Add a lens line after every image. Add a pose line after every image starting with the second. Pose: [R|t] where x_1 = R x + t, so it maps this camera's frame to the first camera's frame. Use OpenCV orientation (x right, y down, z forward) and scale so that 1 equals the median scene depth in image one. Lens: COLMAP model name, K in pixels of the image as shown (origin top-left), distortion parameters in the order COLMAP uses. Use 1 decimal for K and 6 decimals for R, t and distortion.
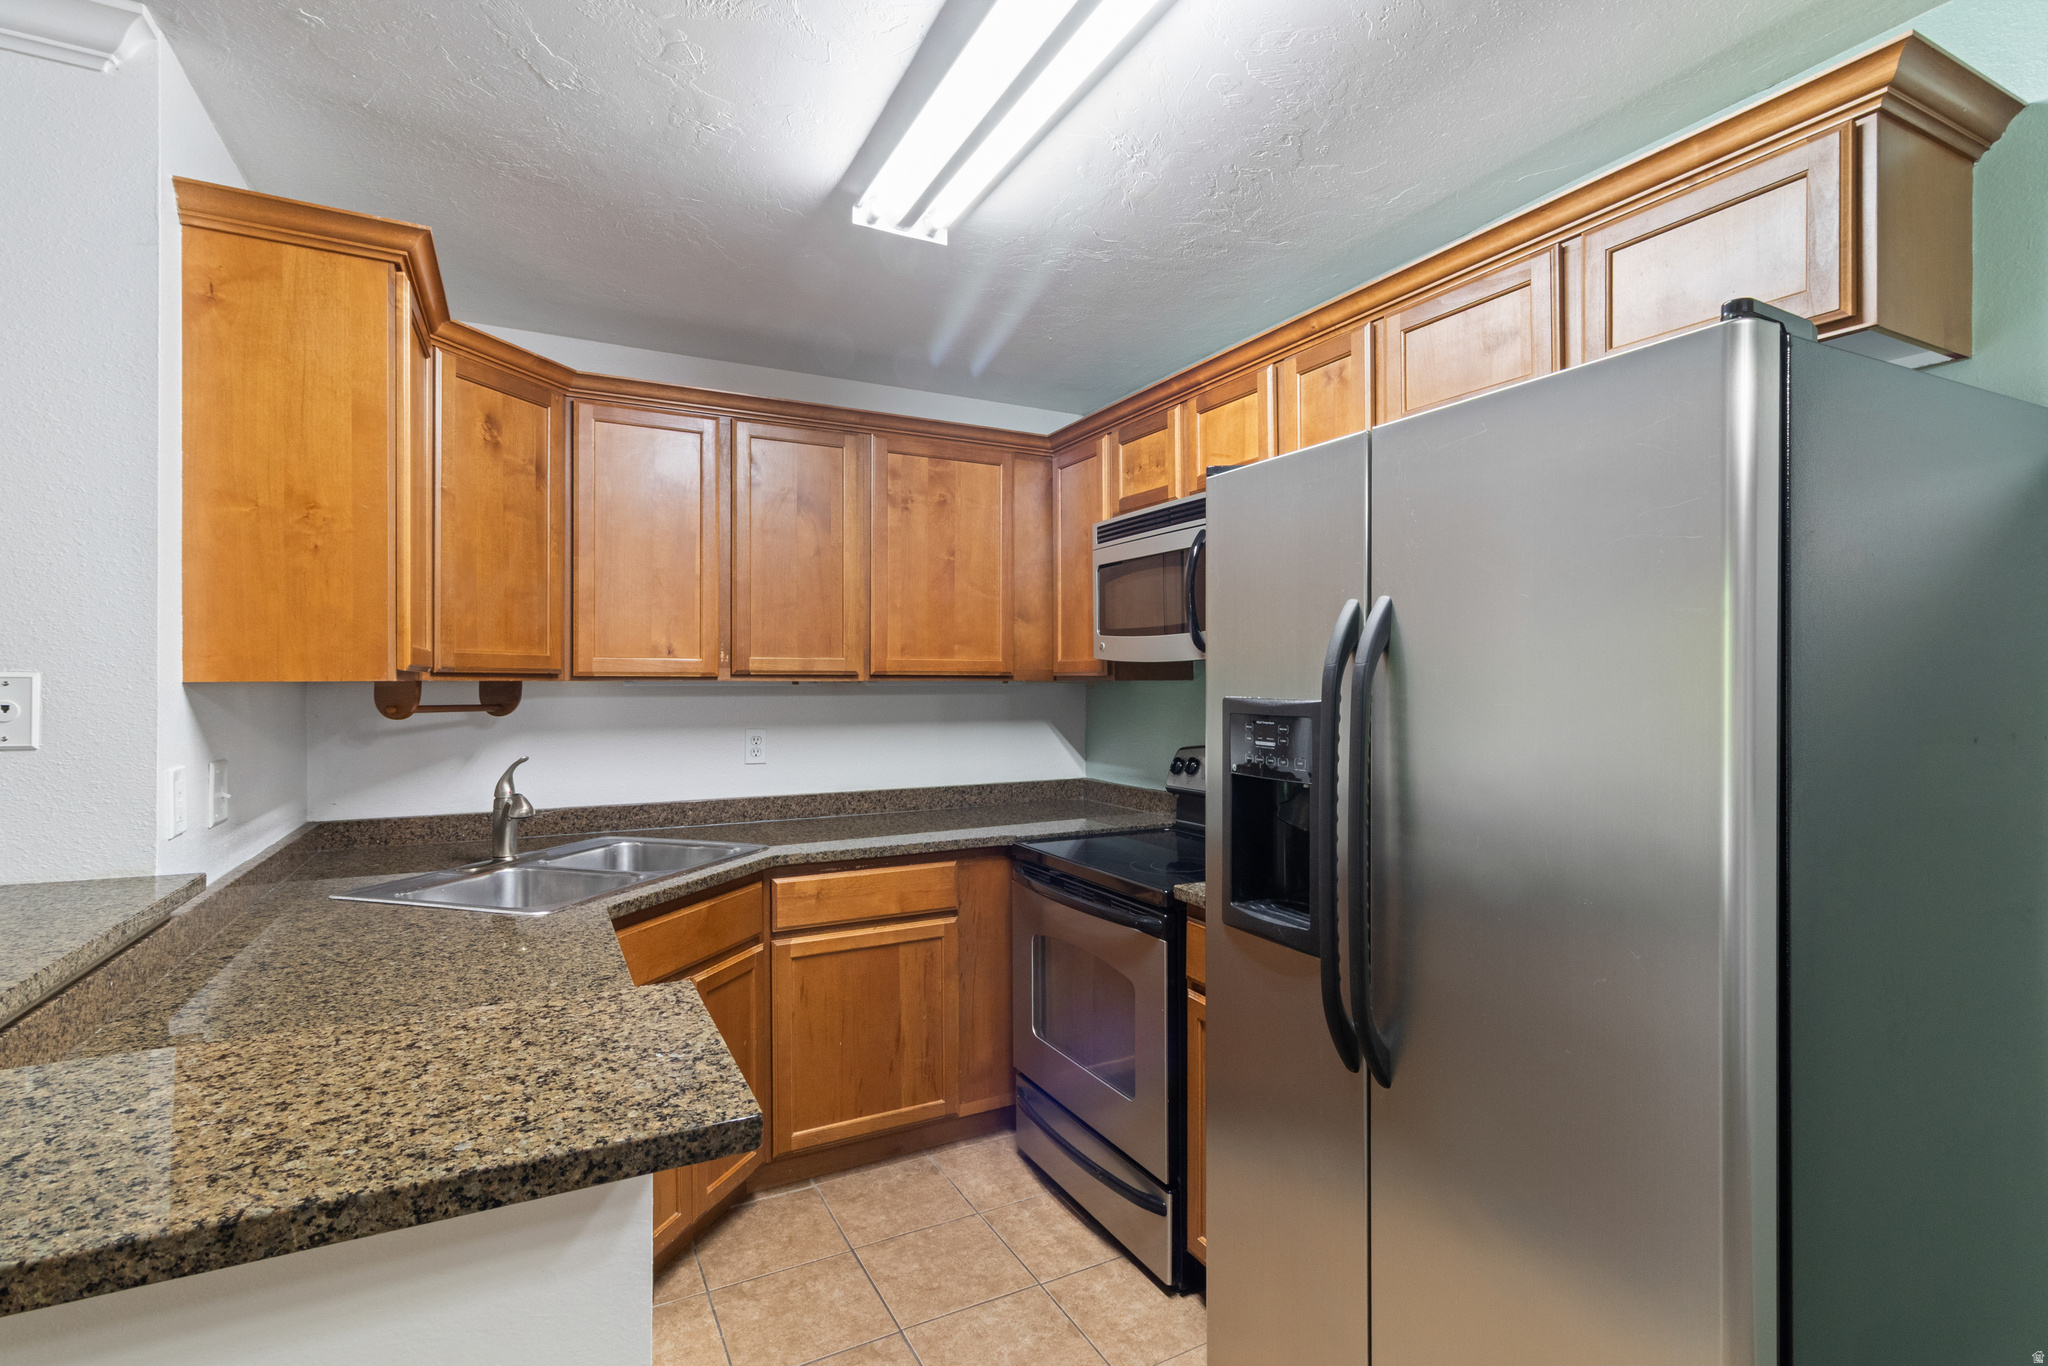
lens RADIAL K [[969.1, 0, 1029.5], [0, 969.1, 680.5], [0, 0, 1]] dist [0.004081, 0.001191]
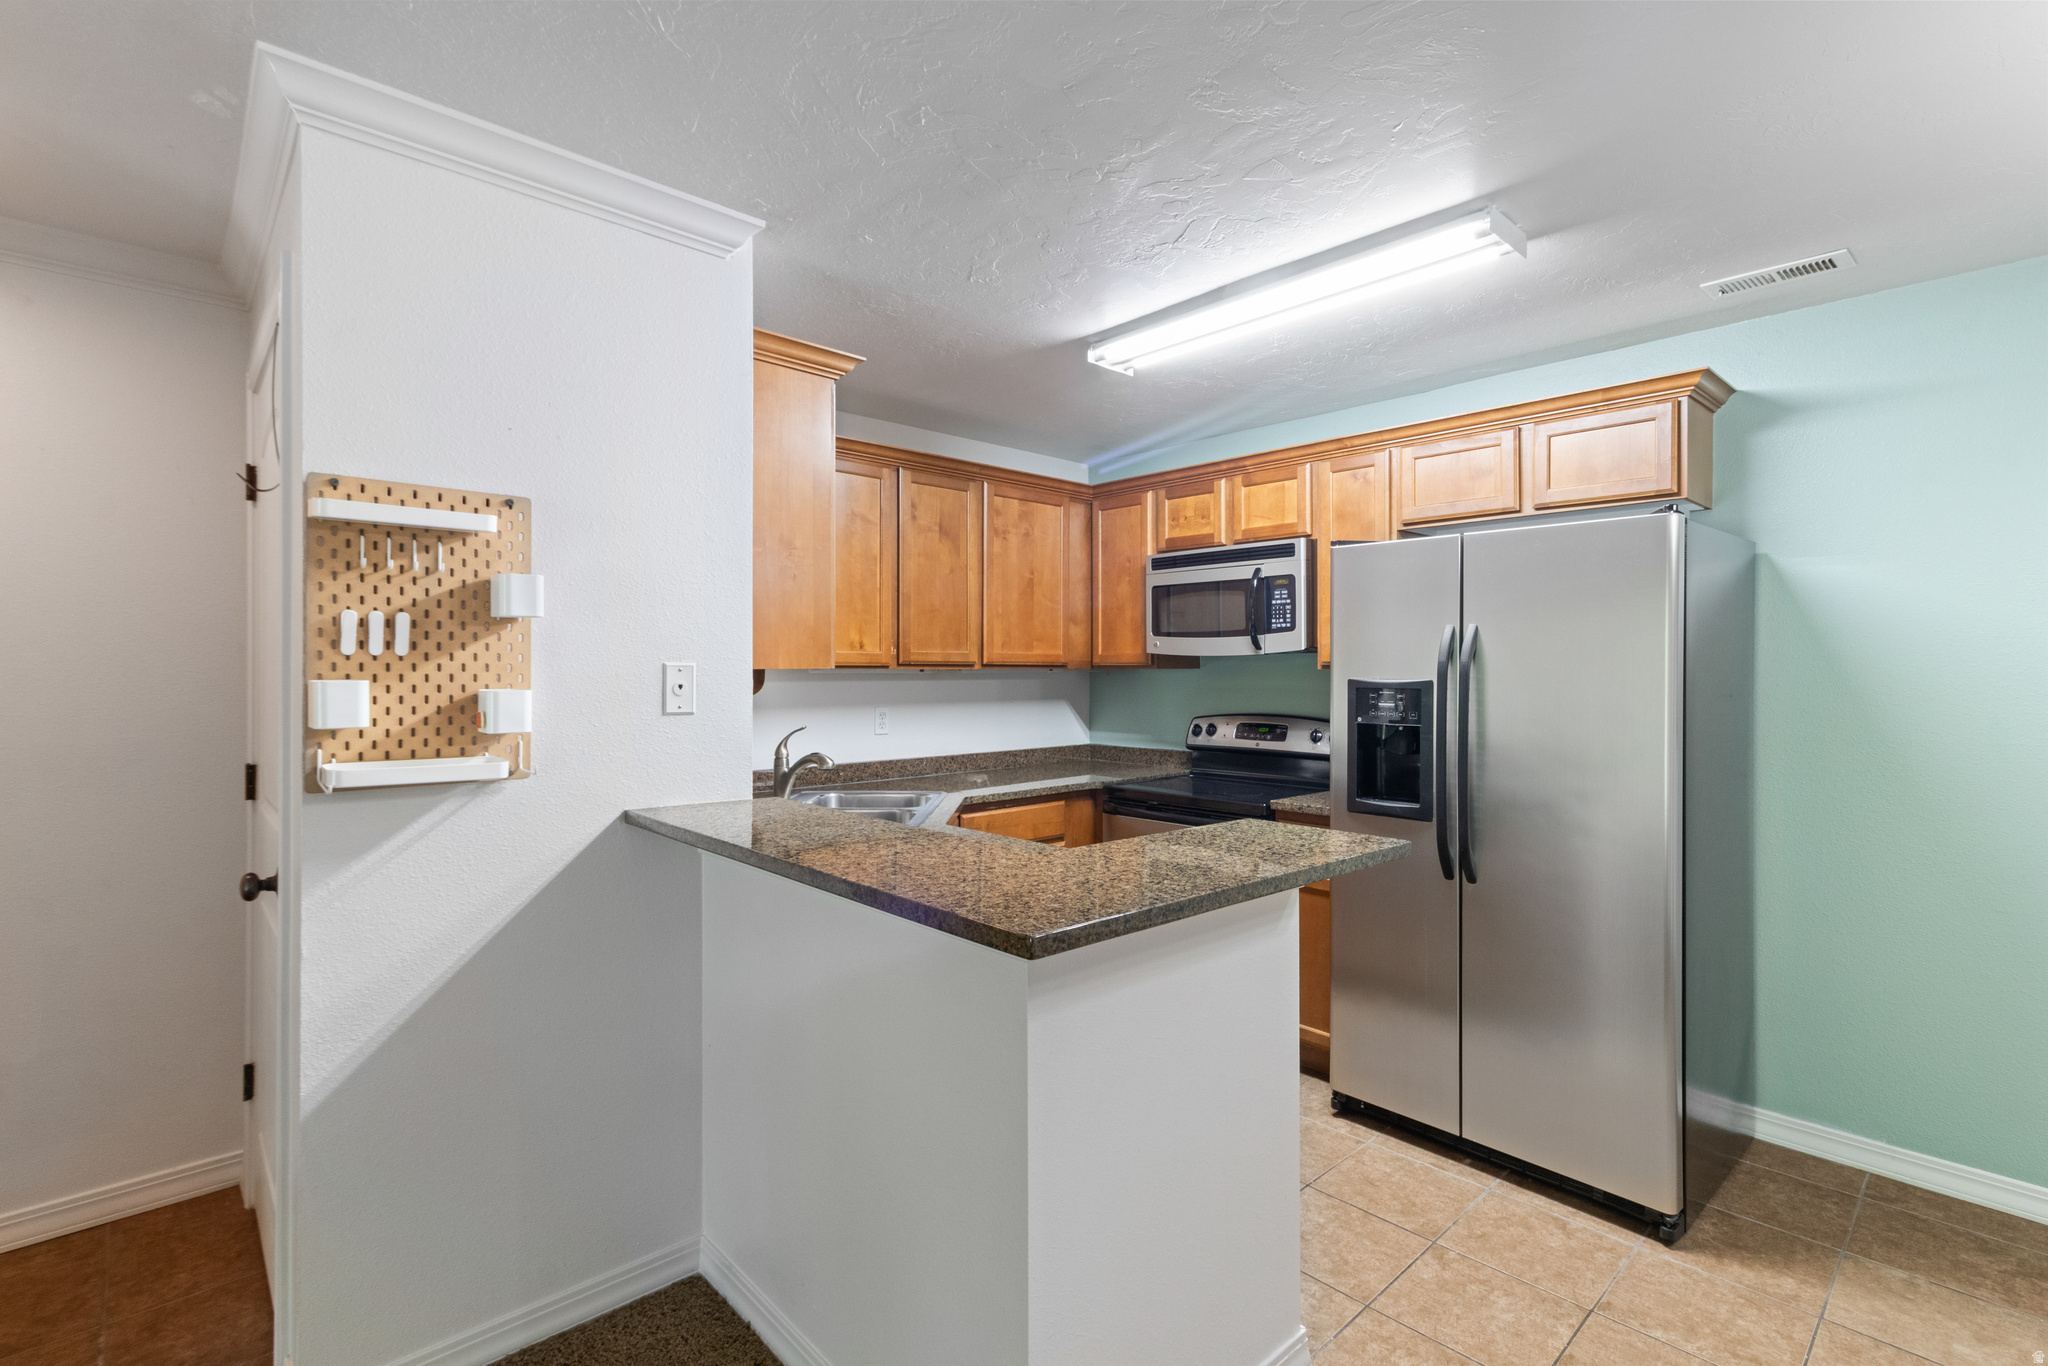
lens RADIAL K [[948.7, 0, 1025.4], [0, 948.7, 672.1], [0, 0, 1]] dist [0.005491, 0.000802]
pose [[0.966730, 0.000138, 0.255799, -0.470973], [-0.000959, 0.999995, 0.003086, 0.000829], [-0.255797, -0.003229, 0.966725, -0.280012]]
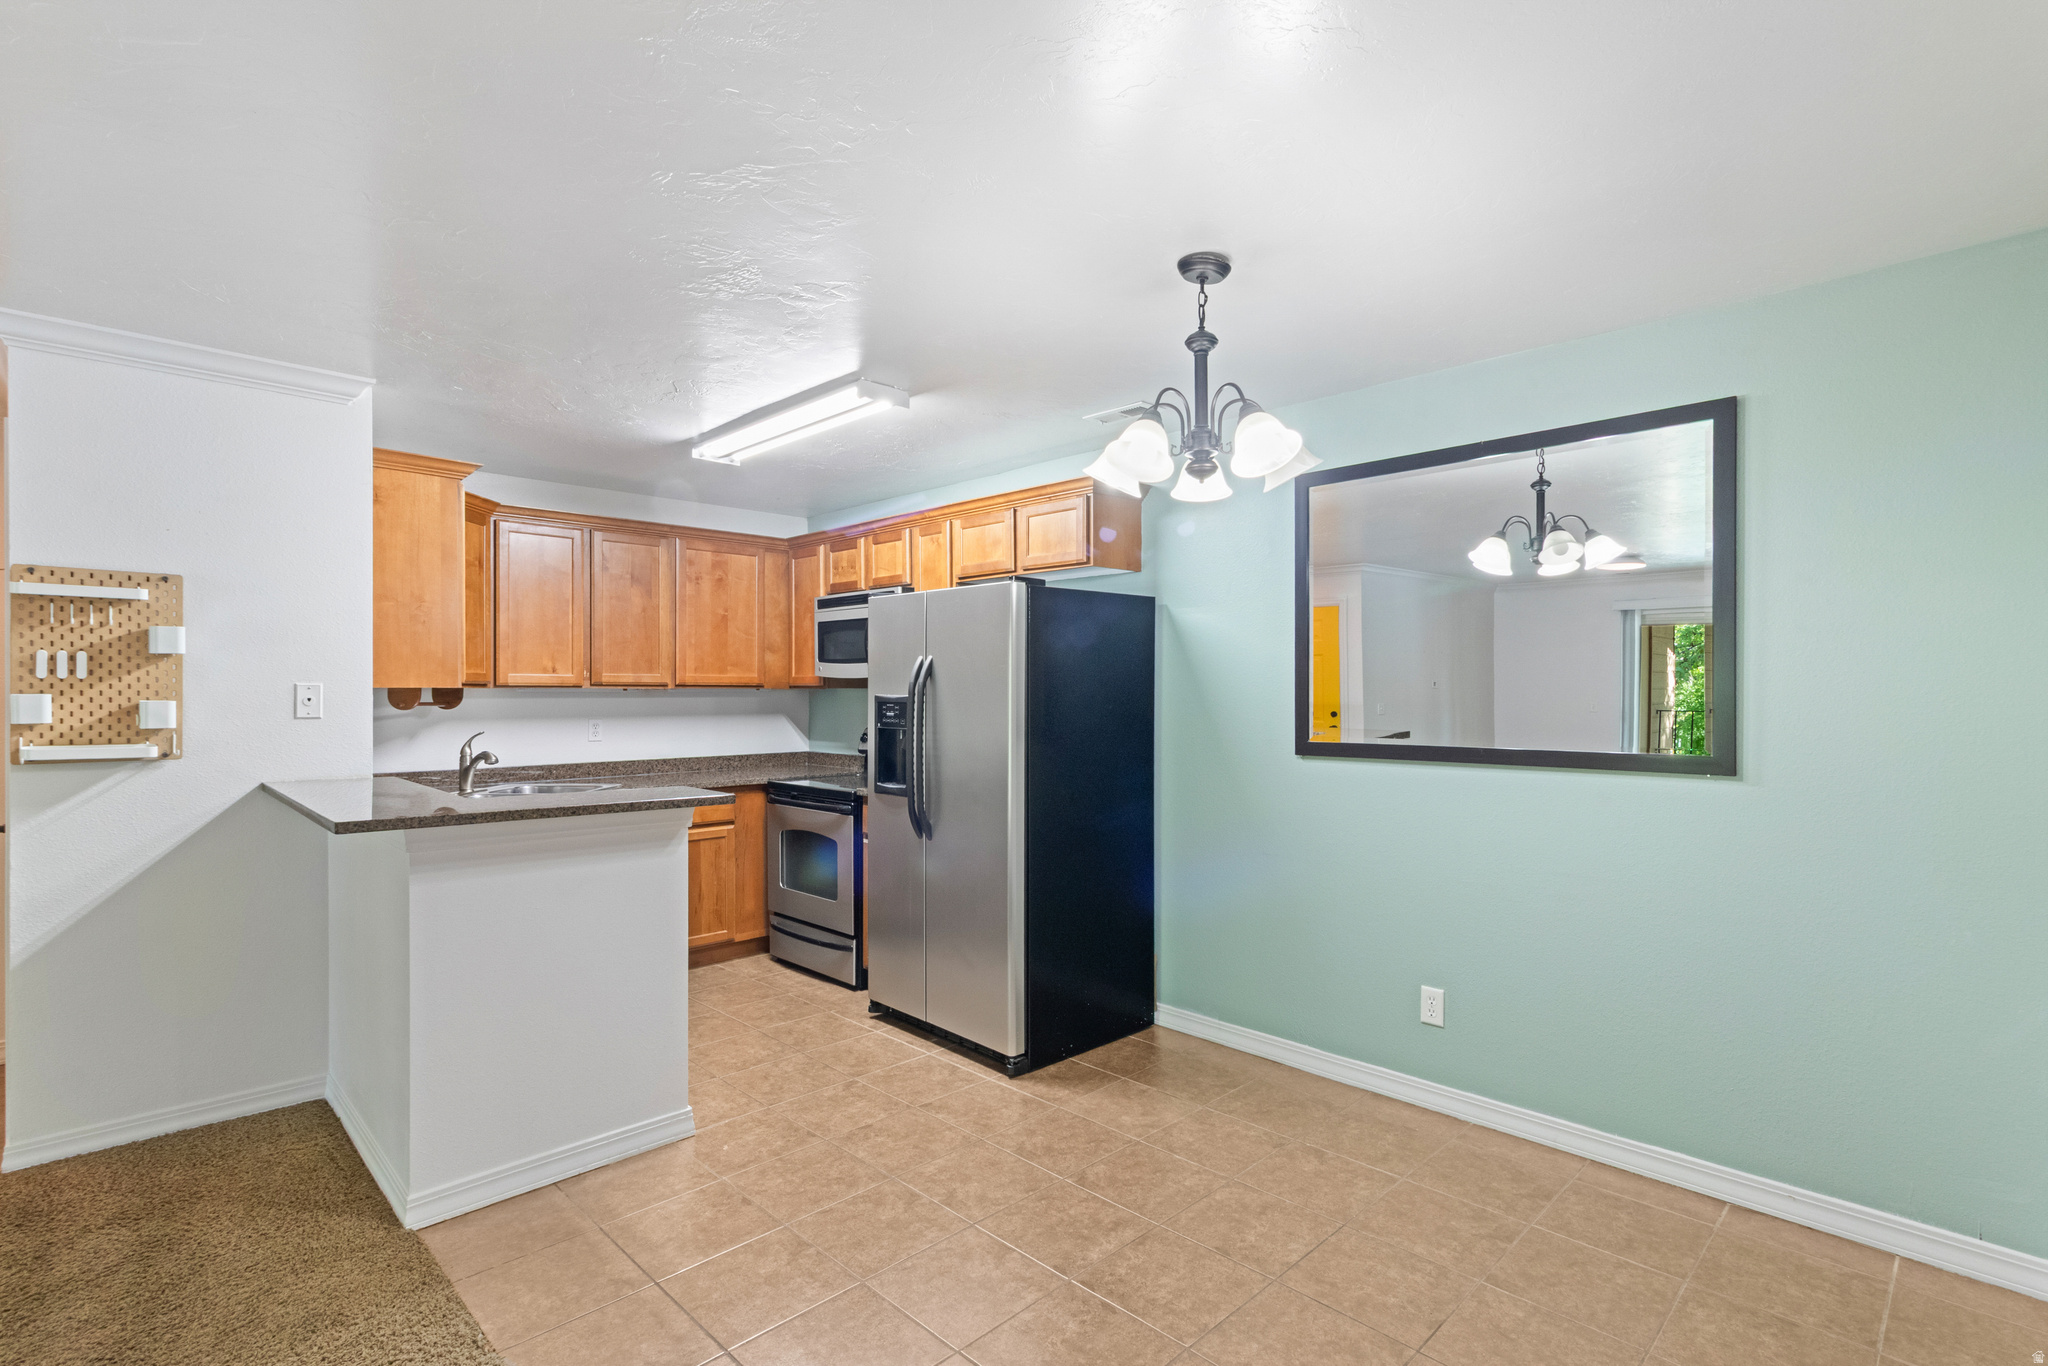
lens RADIAL K [[974.9, 0, 1033.9], [0, 974.9, 698.1], [0, 0, 1]] dist [0.002042, 0.000730]
pose [[0.957505, -0.001044, 0.288414, -0.064428], [-0.001326, 0.999967, 0.008020, 0.002951], [-0.288413, -0.008062, 0.957472, -0.811110]]
